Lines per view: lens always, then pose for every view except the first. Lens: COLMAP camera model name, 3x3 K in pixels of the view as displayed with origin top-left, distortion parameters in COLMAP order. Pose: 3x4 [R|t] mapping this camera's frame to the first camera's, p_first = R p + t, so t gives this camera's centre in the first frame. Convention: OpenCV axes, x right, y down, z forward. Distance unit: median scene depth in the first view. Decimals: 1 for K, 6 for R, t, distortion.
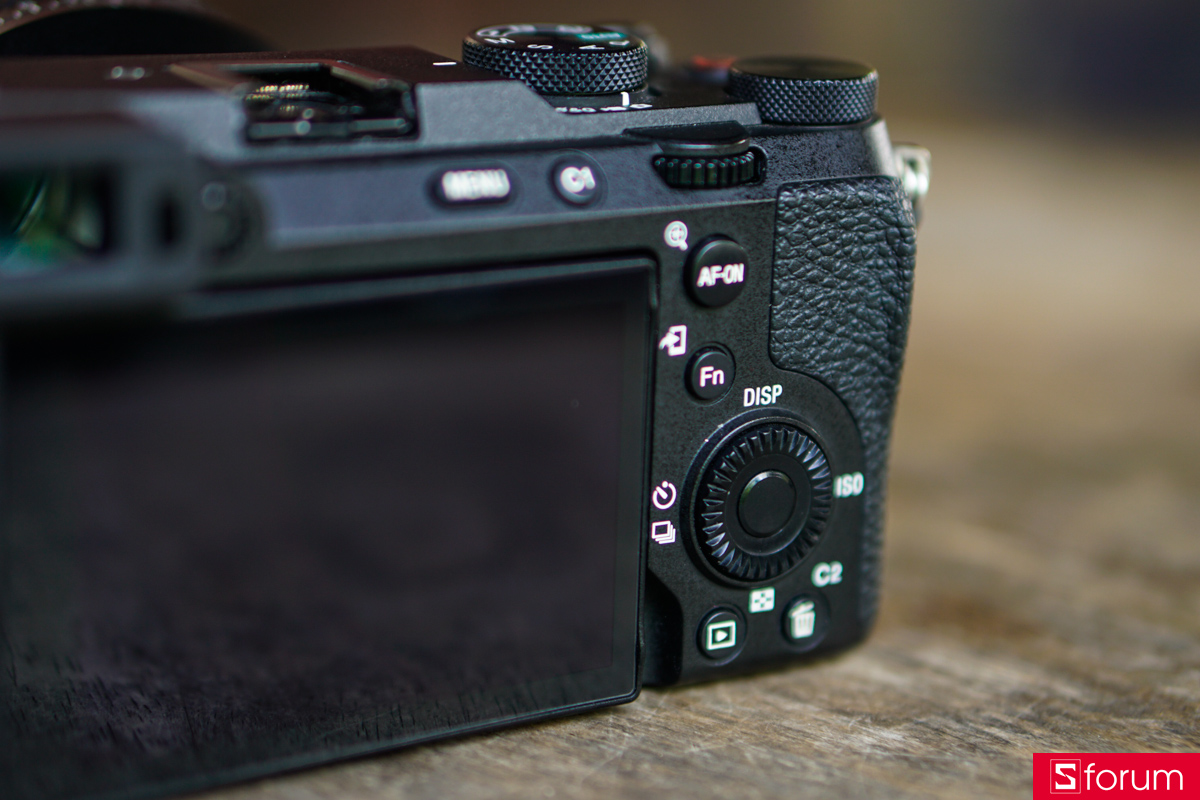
lens RADIAL K [[3024.7, 0, 604.5], [0, 3024.7, 395.3], [0, 0, 1]] dist [0.515092, 0.000000]
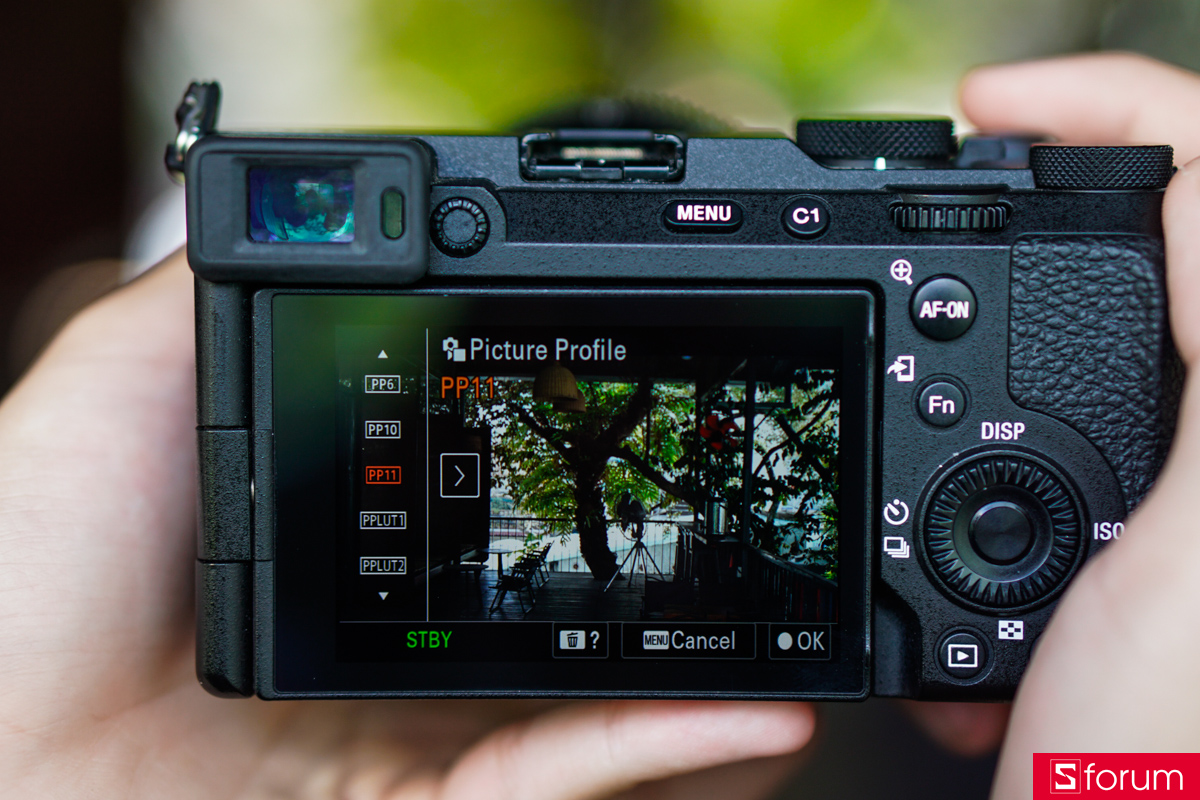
lens RADIAL K [[3024.7, 0, 621.4], [0, 3024.7, 371.1], [0, 0, 1]] dist [0.515092, 0.000000]
pose [[0.845149, 0.023173, -0.534029, 0.519946], [-0.112720, 0.984320, -0.135677, 0.142603], [0.522511, 0.174863, 0.834509, 0.017463]]
